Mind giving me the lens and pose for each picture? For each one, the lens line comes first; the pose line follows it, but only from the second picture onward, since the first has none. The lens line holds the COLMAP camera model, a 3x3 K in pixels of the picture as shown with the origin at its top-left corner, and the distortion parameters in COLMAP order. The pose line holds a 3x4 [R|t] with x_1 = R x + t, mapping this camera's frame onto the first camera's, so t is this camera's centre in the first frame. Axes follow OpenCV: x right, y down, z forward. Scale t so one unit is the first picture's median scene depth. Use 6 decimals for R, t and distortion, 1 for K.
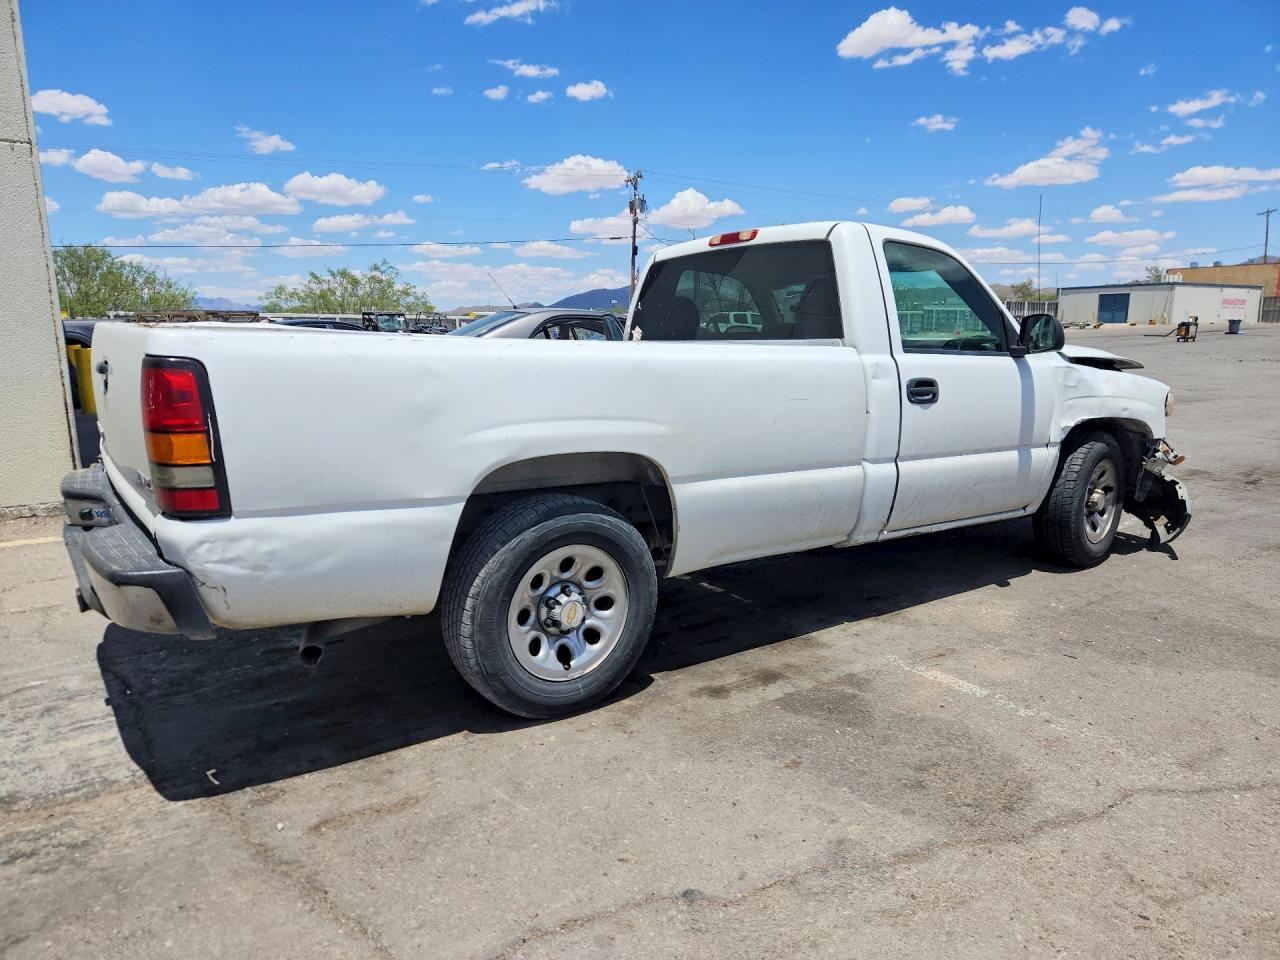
lens RADIAL K [[880.4, 0, 638.3], [0, 880.4, 485.3], [0, 0, 1]] dist [0.050831, -0.040597]
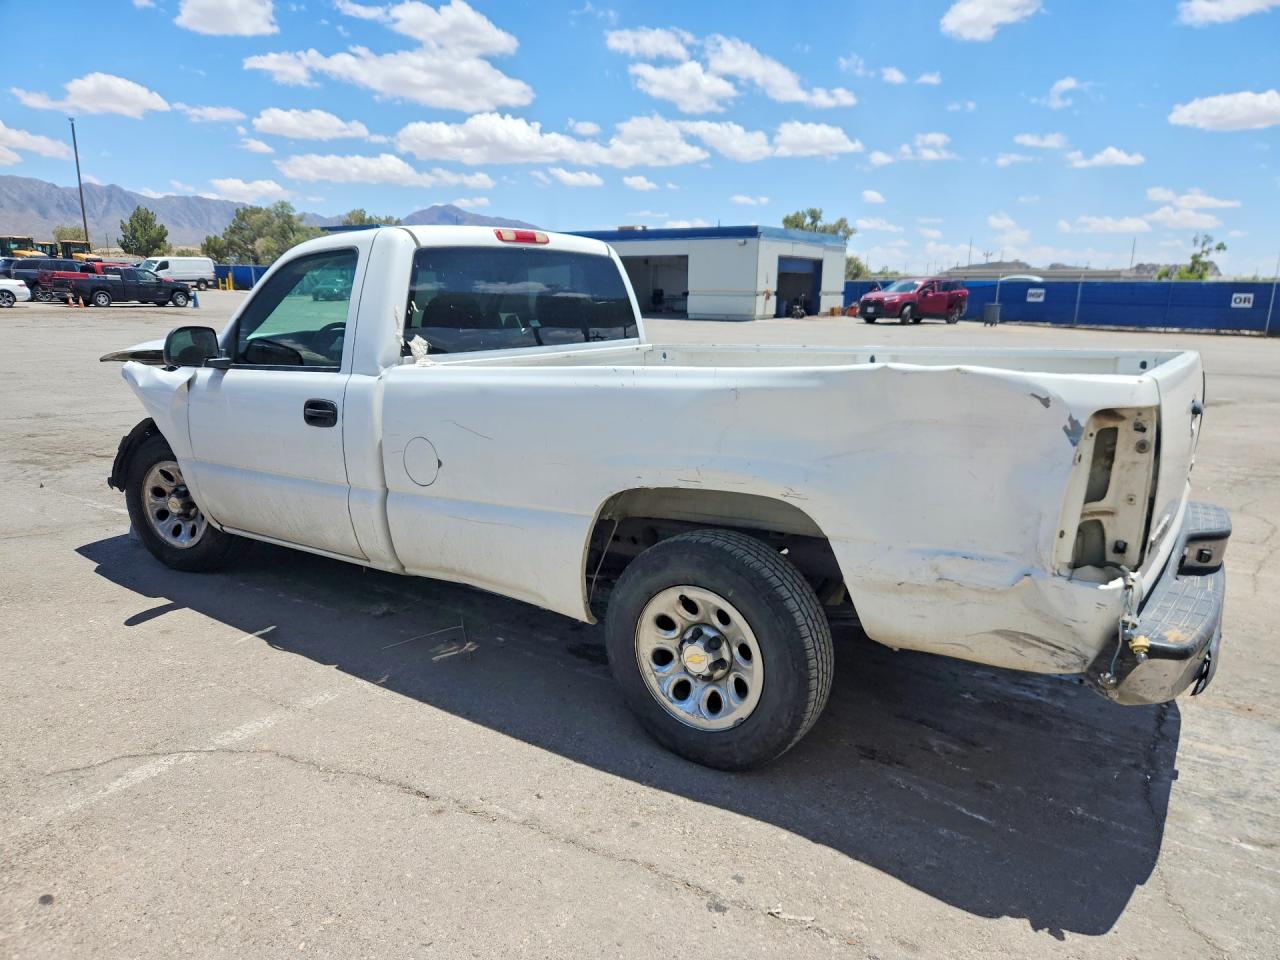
lens RADIAL K [[880.4, 0, 643.7], [0, 880.4, 481.8], [0, 0, 1]] dist [0.050831, -0.040597]
pose [[-0.358097, -0.204458, 0.911023, -0.947074], [0.136413, 0.953803, 0.267678, -0.300230], [-0.923665, 0.220131, -0.313664, 1.391199]]
